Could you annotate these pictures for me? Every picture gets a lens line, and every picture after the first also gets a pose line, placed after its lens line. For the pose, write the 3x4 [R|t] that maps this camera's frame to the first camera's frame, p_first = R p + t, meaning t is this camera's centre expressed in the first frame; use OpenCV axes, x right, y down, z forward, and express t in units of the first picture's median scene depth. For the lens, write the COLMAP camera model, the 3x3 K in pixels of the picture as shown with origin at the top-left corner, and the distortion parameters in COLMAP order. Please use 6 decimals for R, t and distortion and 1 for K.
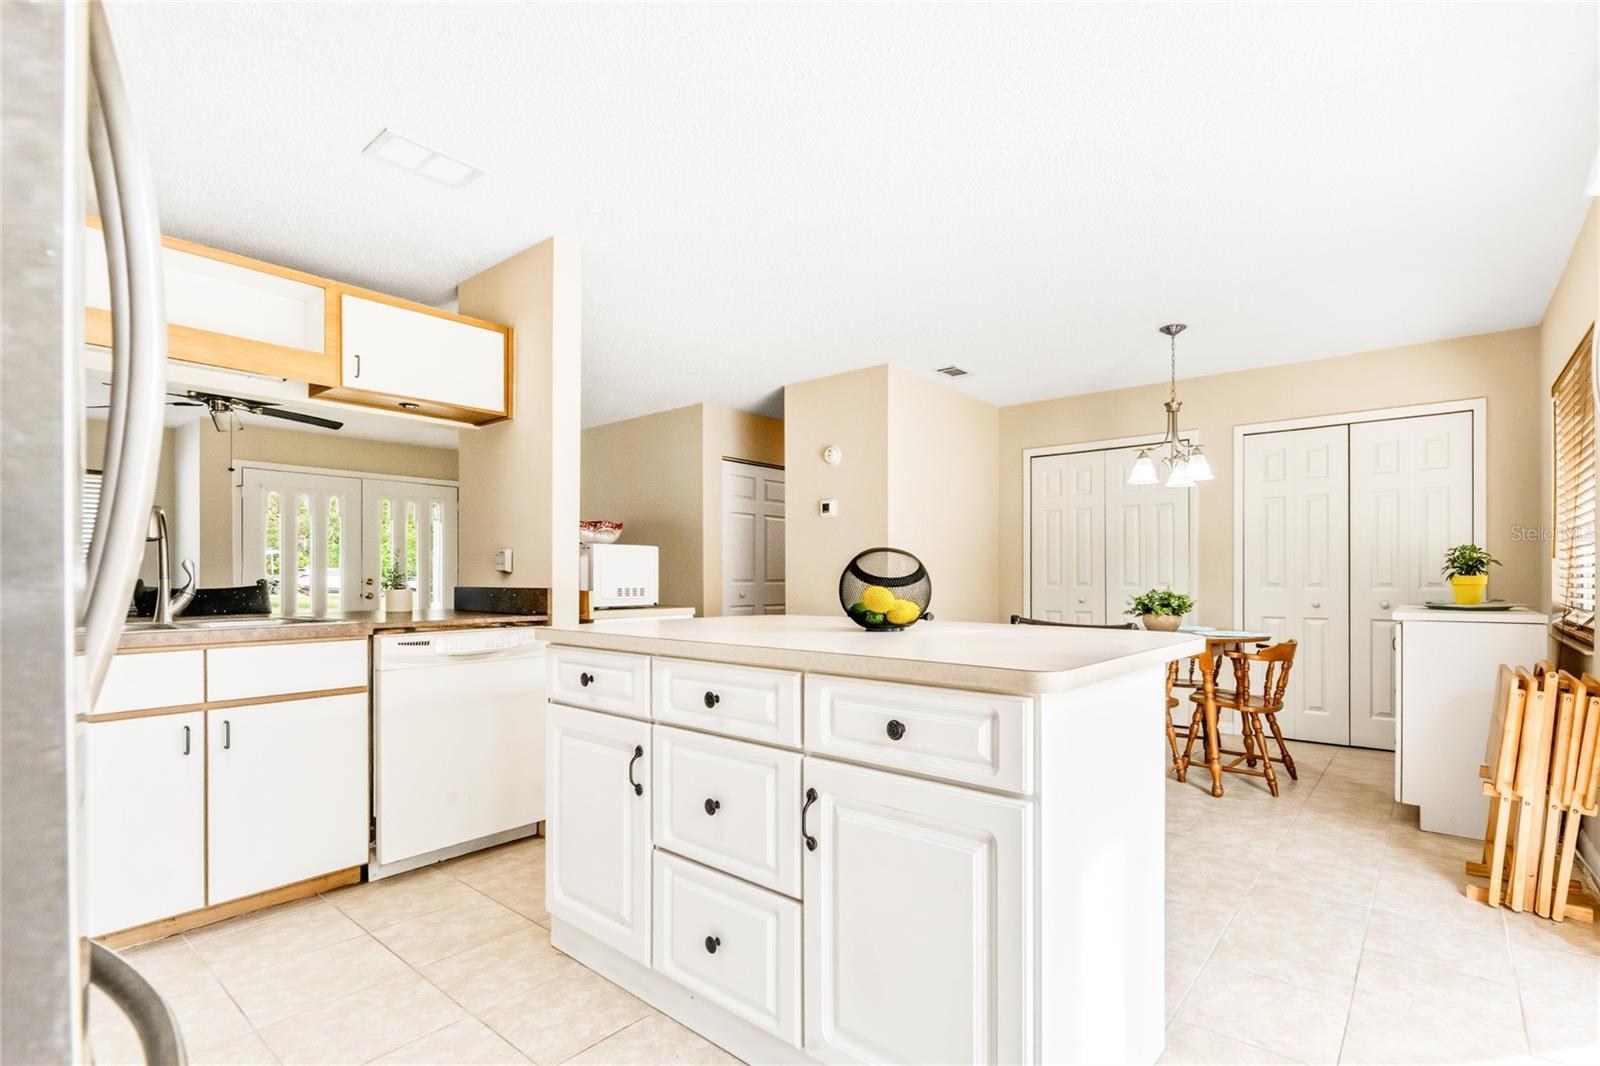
lens RADIAL K [[736.7, 0, 881.5], [0, 736.7, 573.8], [0, 0, 1]] dist [-0.002120, 0.000120]
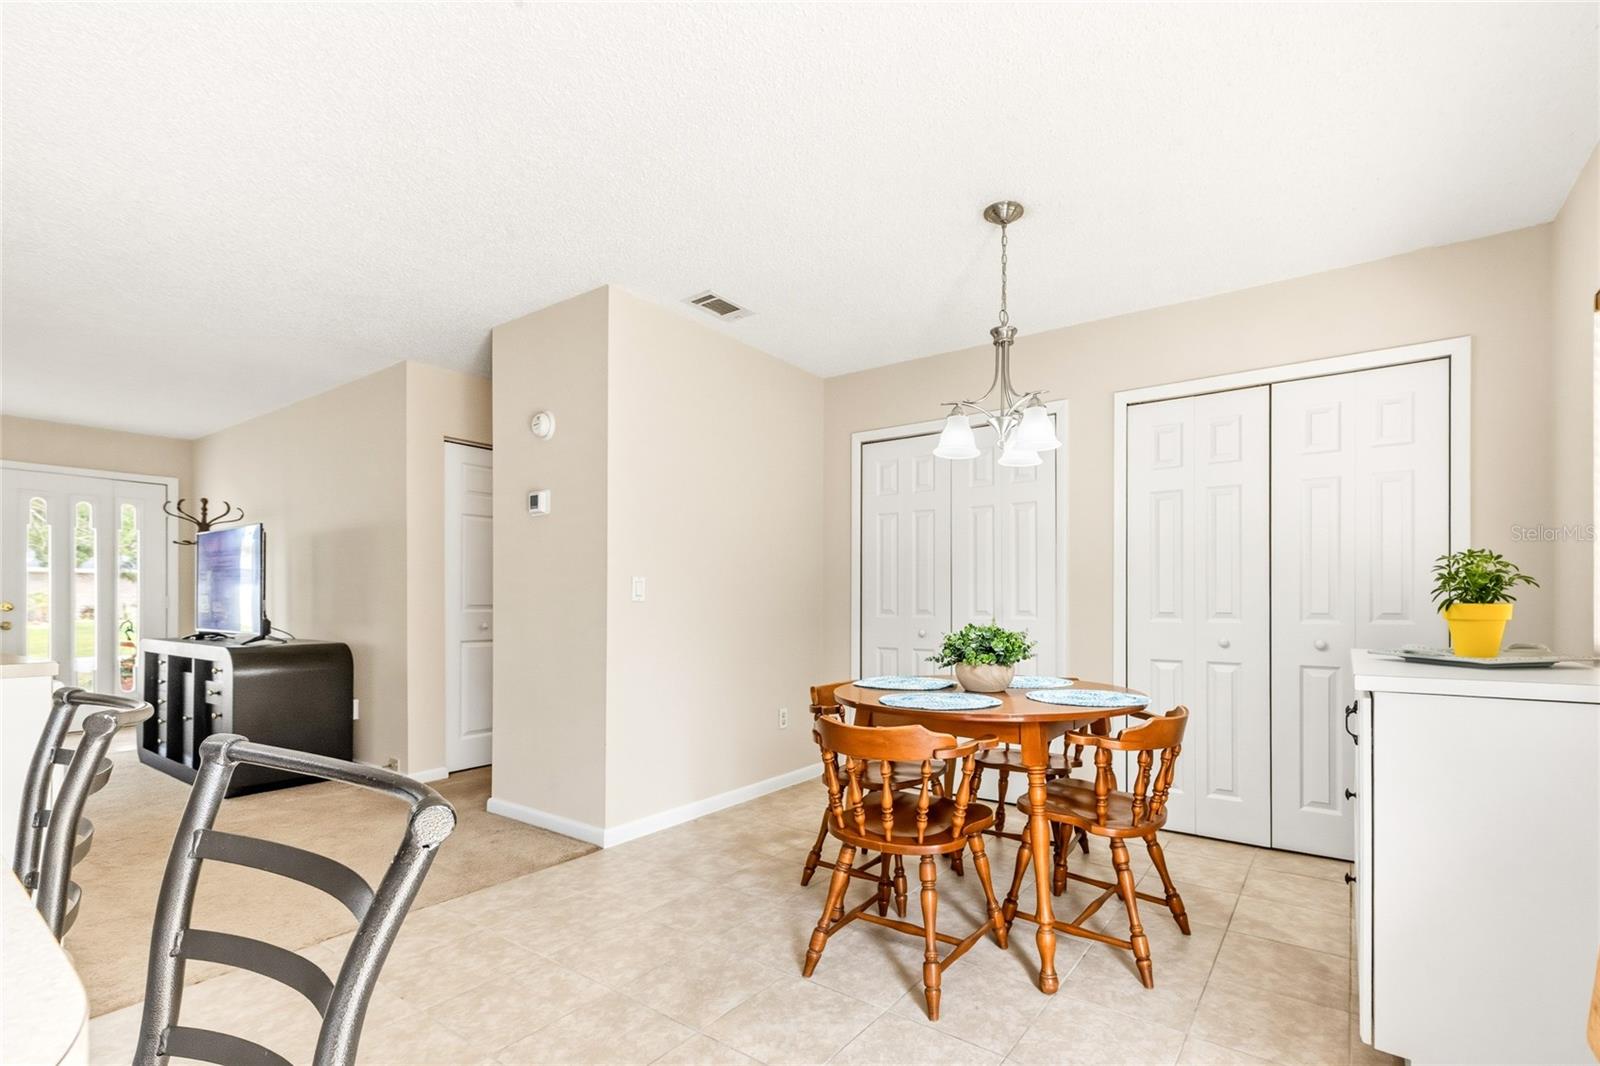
lens RADIAL K [[703.8, 0, 879.6], [0, 703.8, 594.4], [0, 0, 1]] dist [0.001858, 0.000598]
pose [[0.997979, 0.002368, 0.063505, 0.255355], [-0.002134, 0.999991, -0.003748, -0.001516], [-0.063513, 0.003605, 0.997974, 0.408001]]
